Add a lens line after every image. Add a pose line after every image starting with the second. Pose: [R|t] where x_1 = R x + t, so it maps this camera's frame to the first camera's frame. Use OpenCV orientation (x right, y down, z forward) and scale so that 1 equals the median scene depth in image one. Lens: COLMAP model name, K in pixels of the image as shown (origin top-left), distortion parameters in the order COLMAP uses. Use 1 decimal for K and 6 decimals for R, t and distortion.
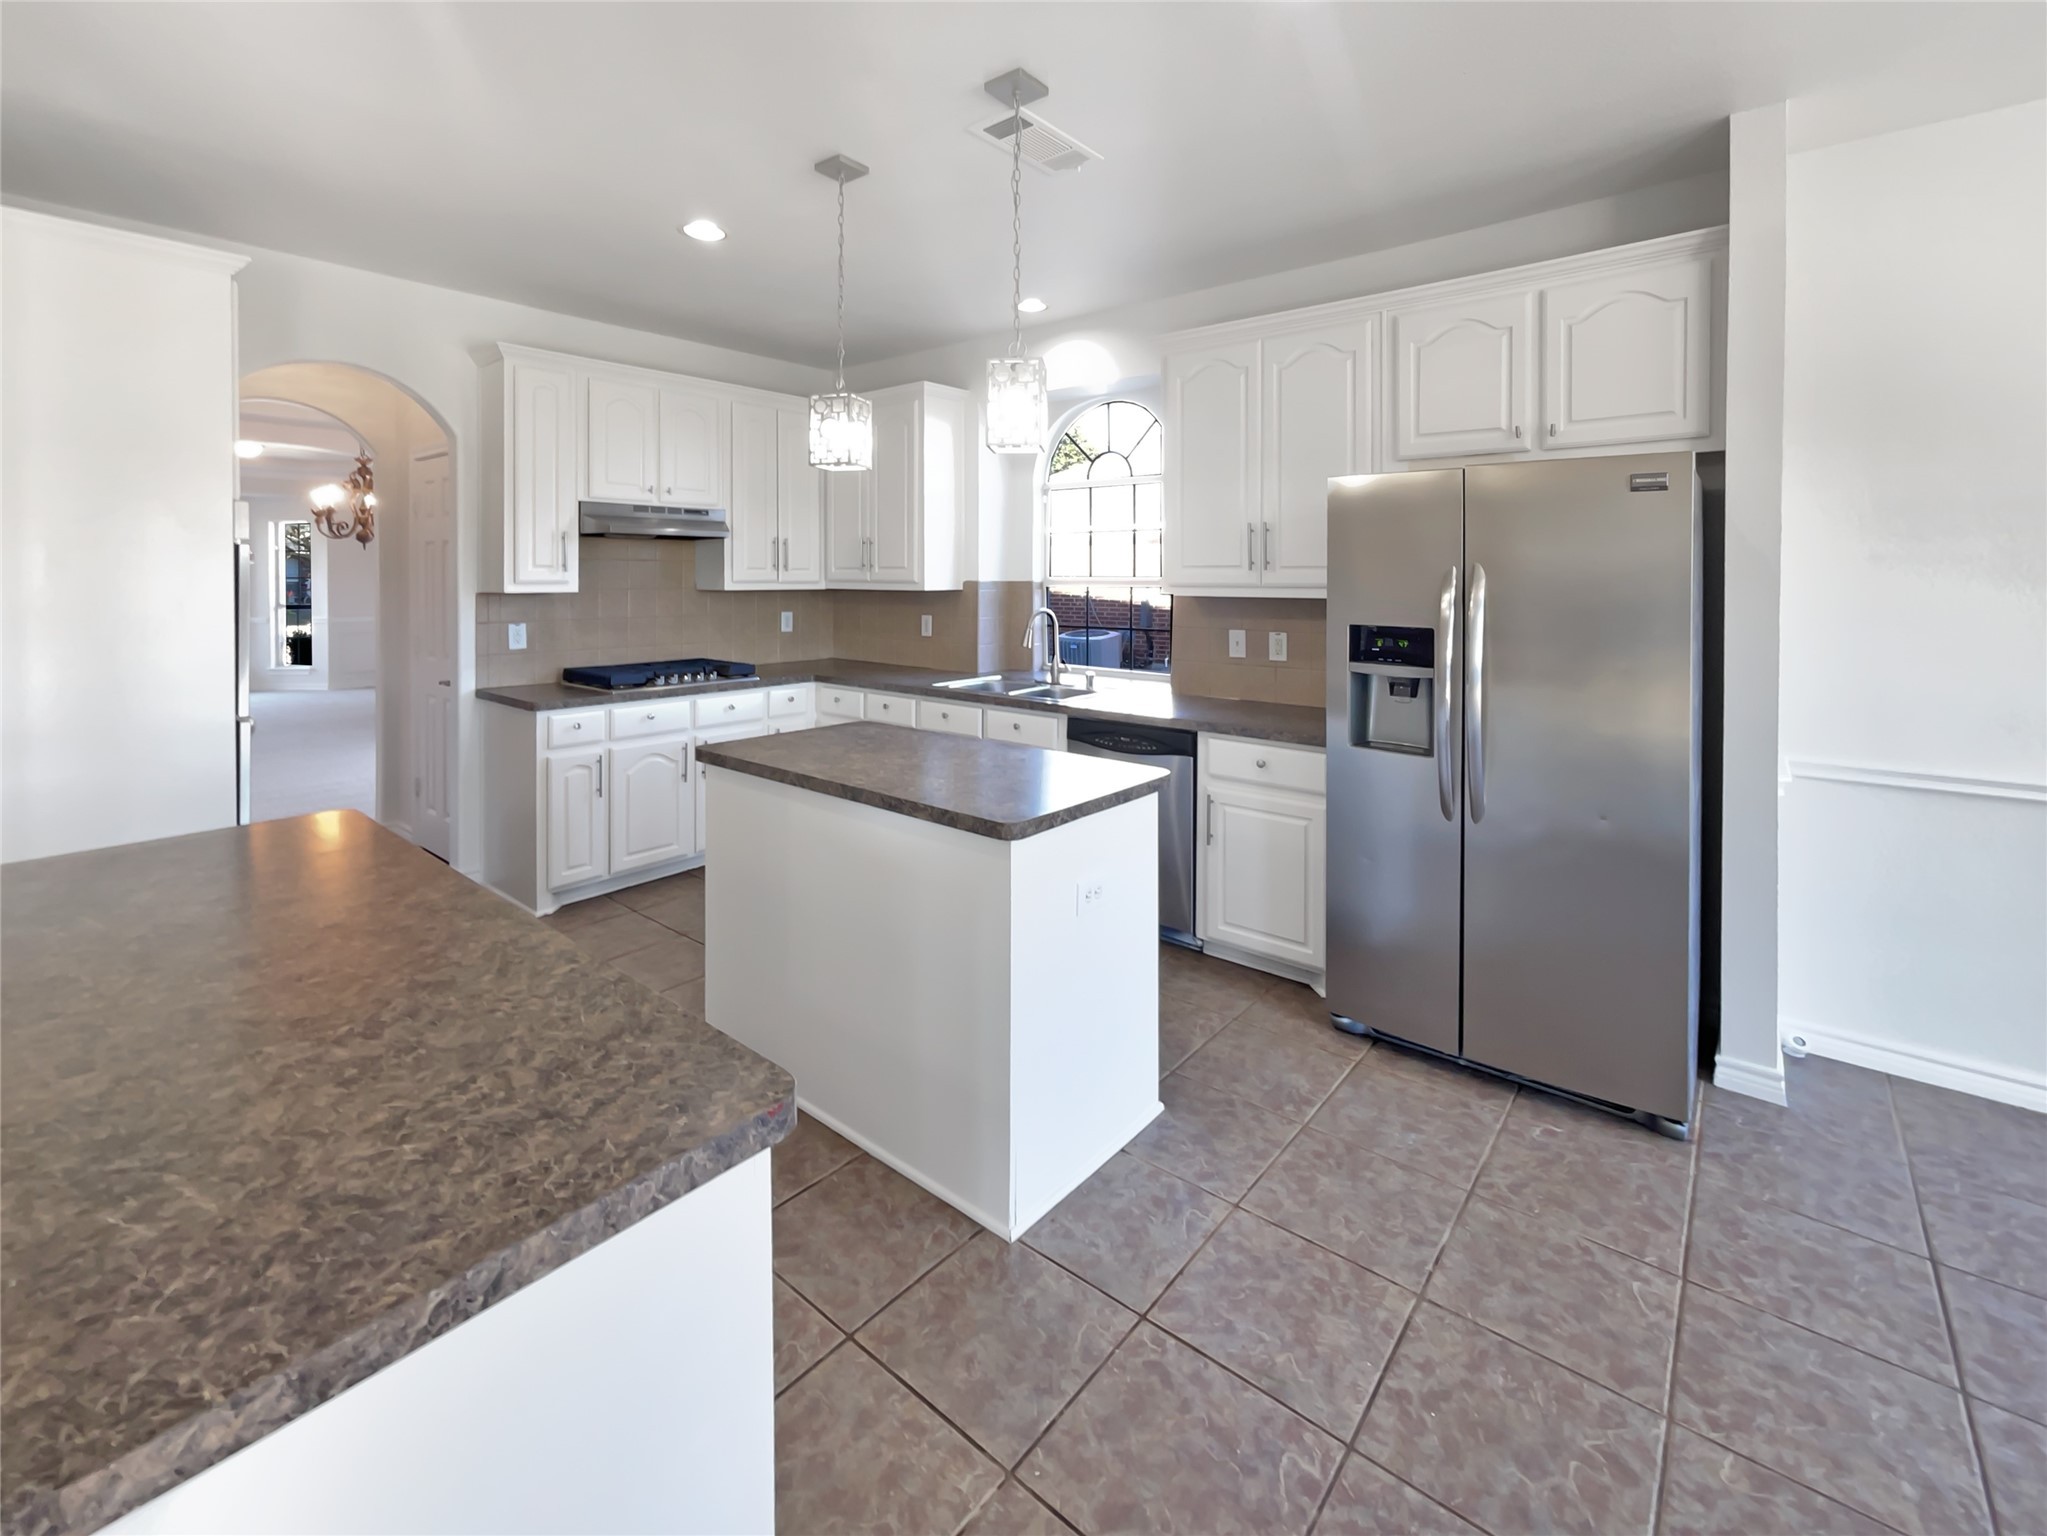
lens RADIAL K [[924.1, 0, 1055.4], [0, 924.1, 730.1], [0, 0, 1]] dist [-0.000179, 0.002419]
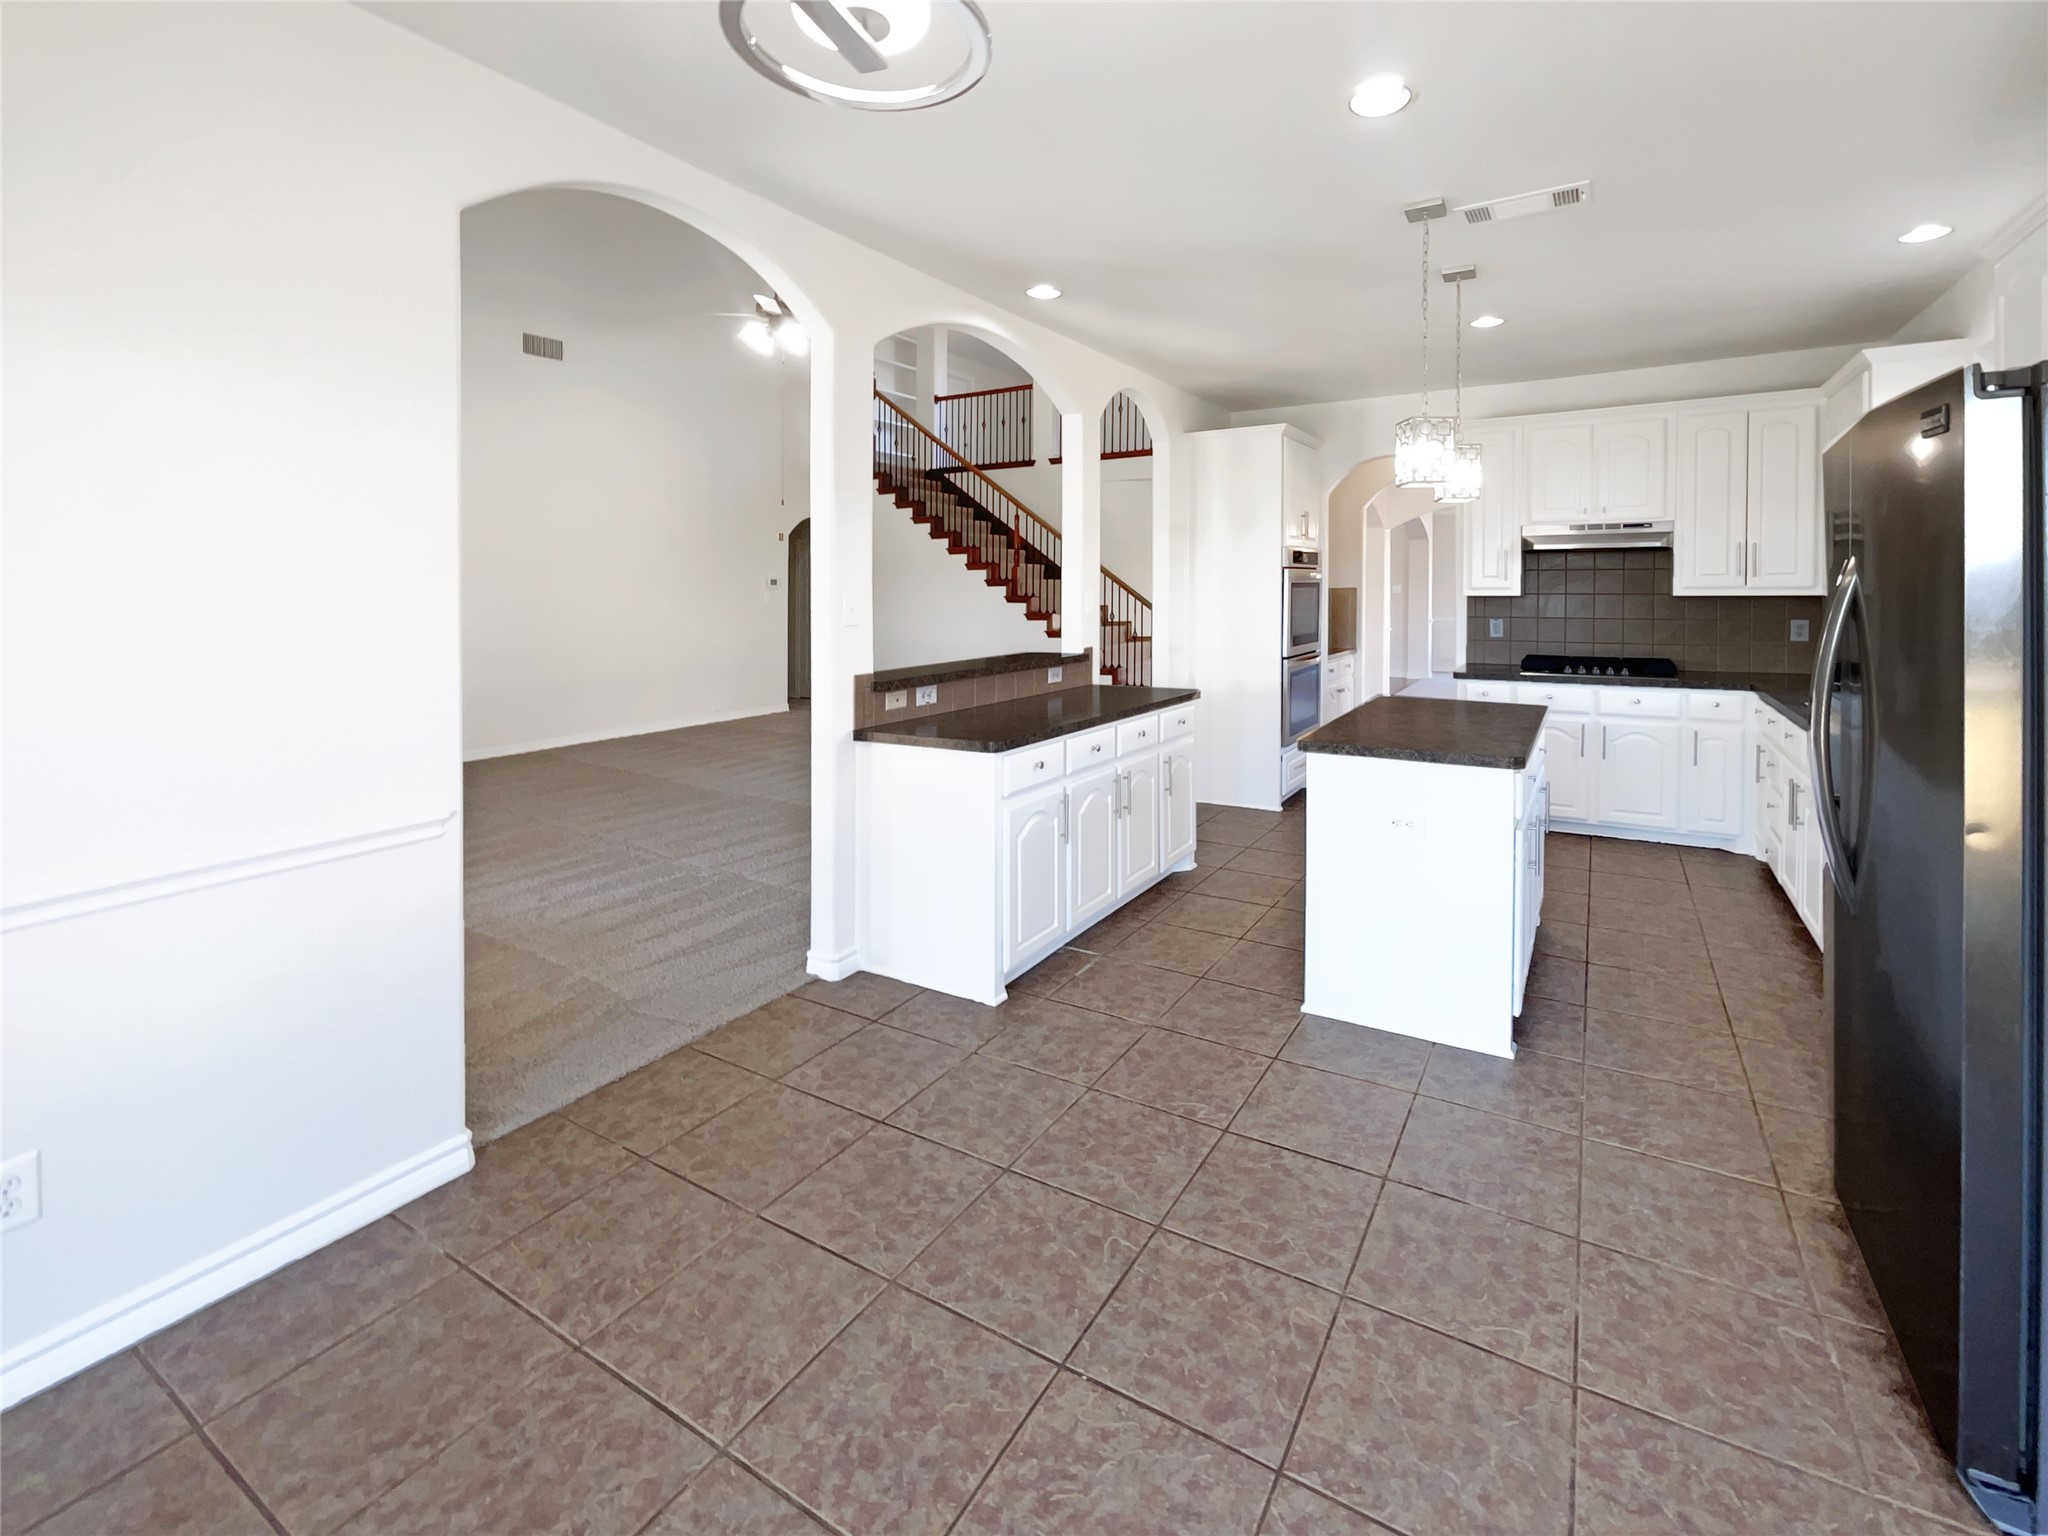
lens RADIAL K [[1030.3, 0, 1014.9], [0, 1030.3, 758.5], [0, 0, 1]] dist [-0.007119, 0.009591]
pose [[0.049220, 0.154266, -0.986803, 1.089948], [-0.161139, 0.976283, 0.144584, -0.019217], [0.985704, 0.151896, 0.072911, 0.241659]]
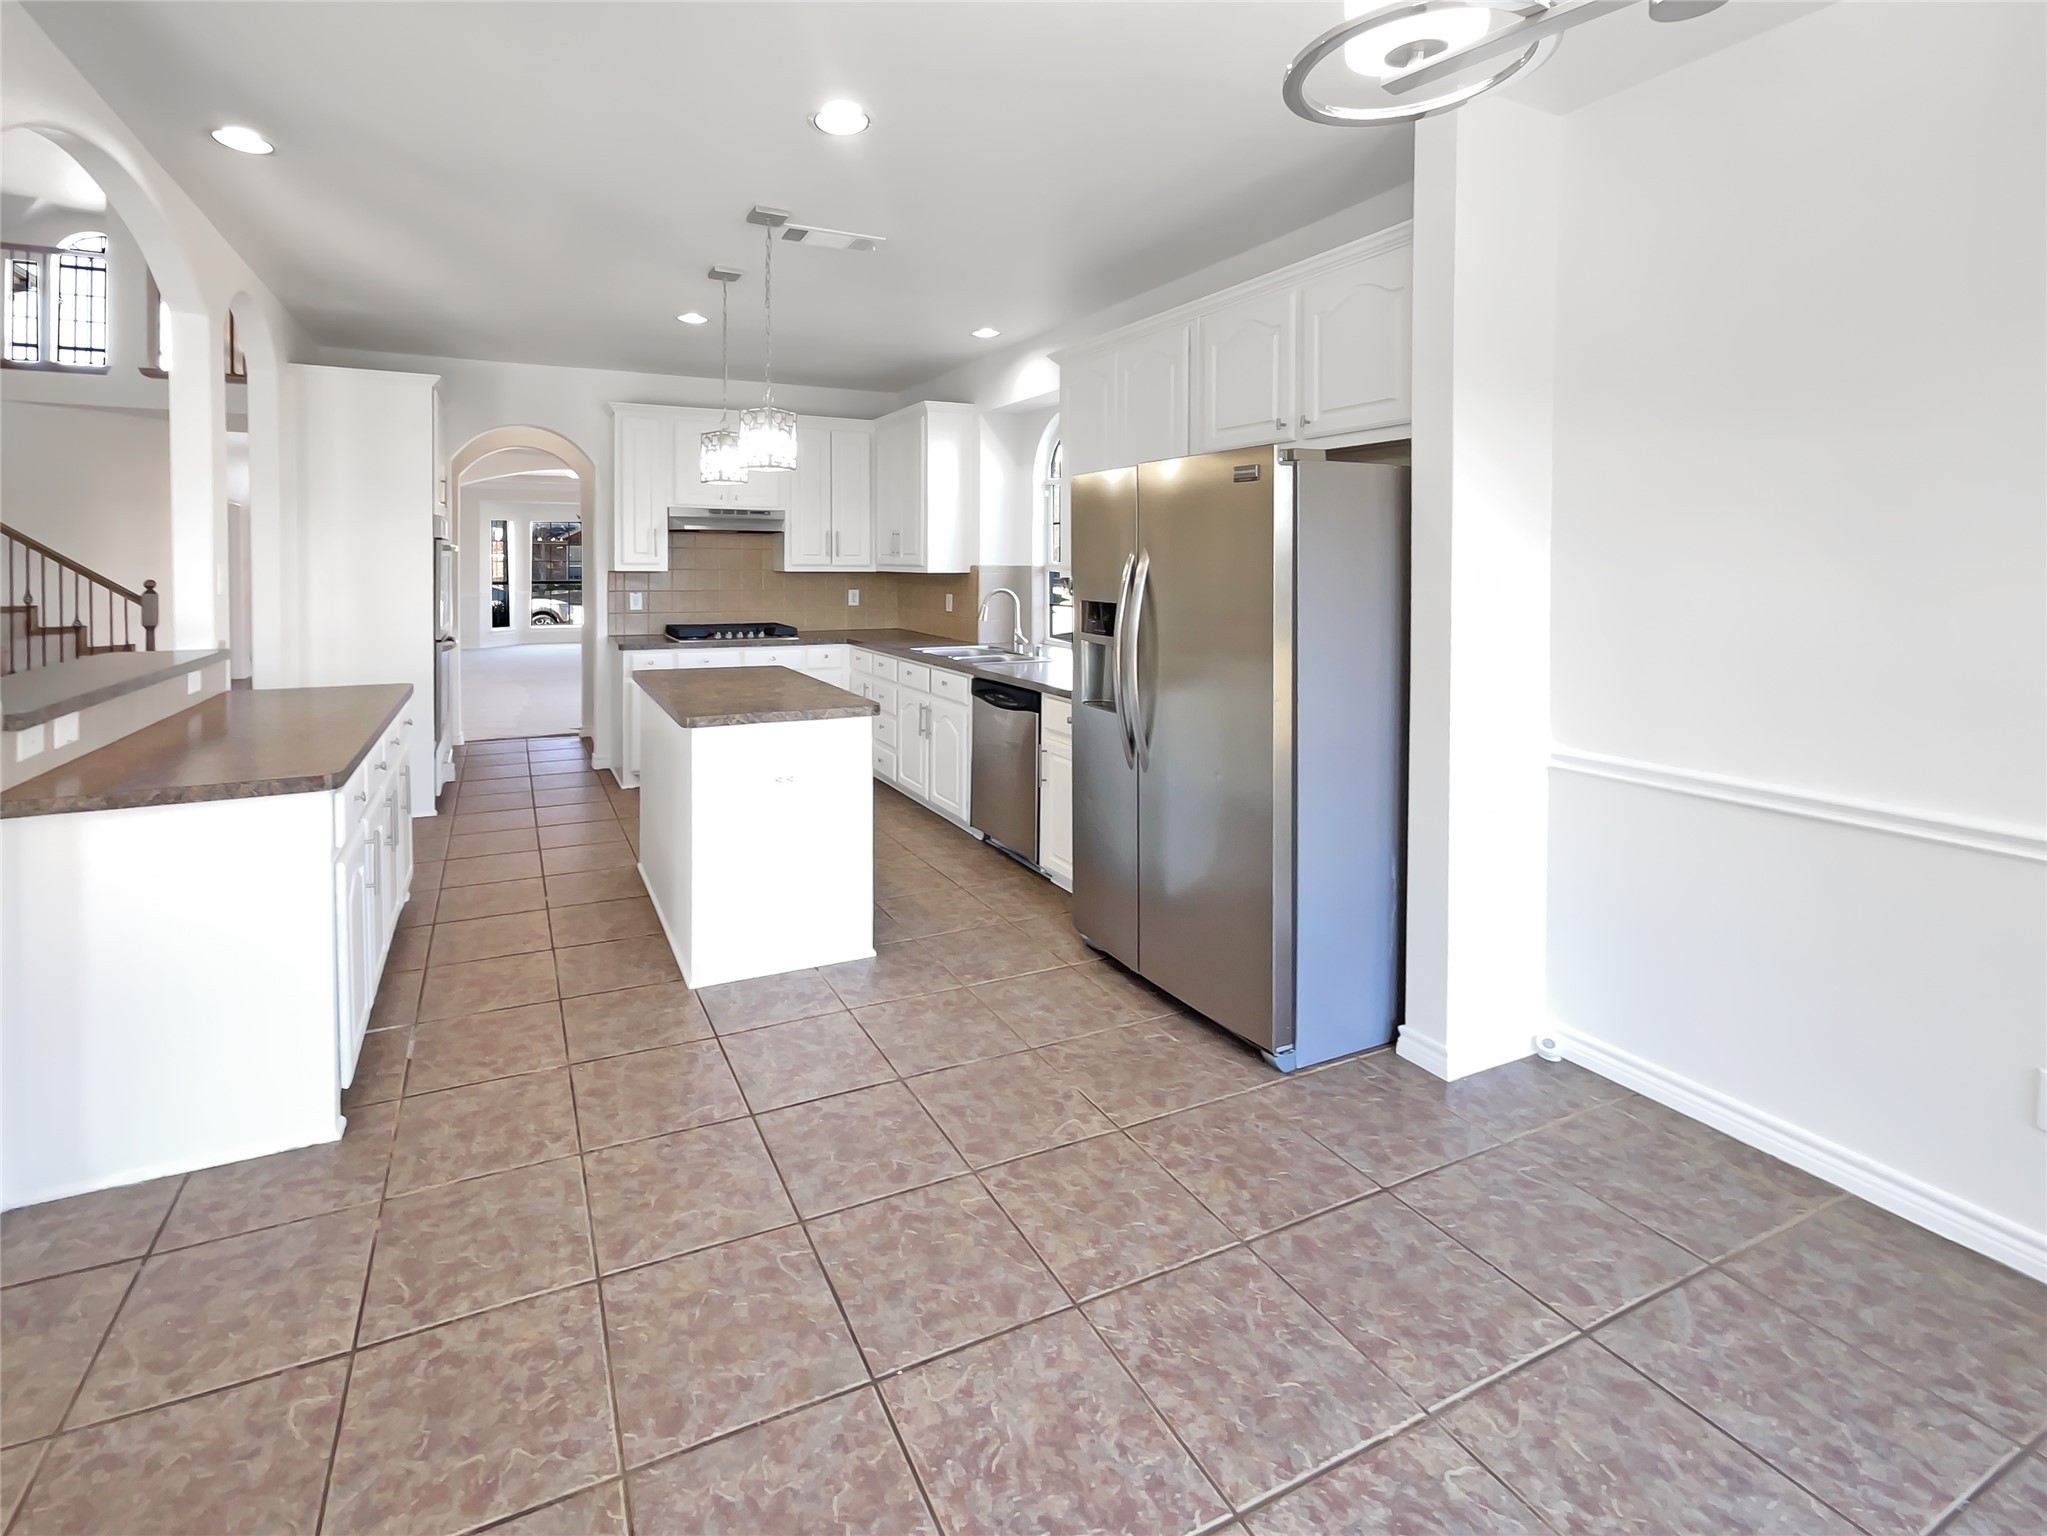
lens RADIAL K [[981.9, 0, 1016.6], [0, 981.9, 739.2], [0, 0, 1]] dist [-0.017288, 0.008169]
pose [[0.898921, 0.077368, -0.431226, 0.776897], [-0.075898, 0.996902, 0.020644, 0.047025], [0.431487, 0.014172, 0.902008, -0.165027]]
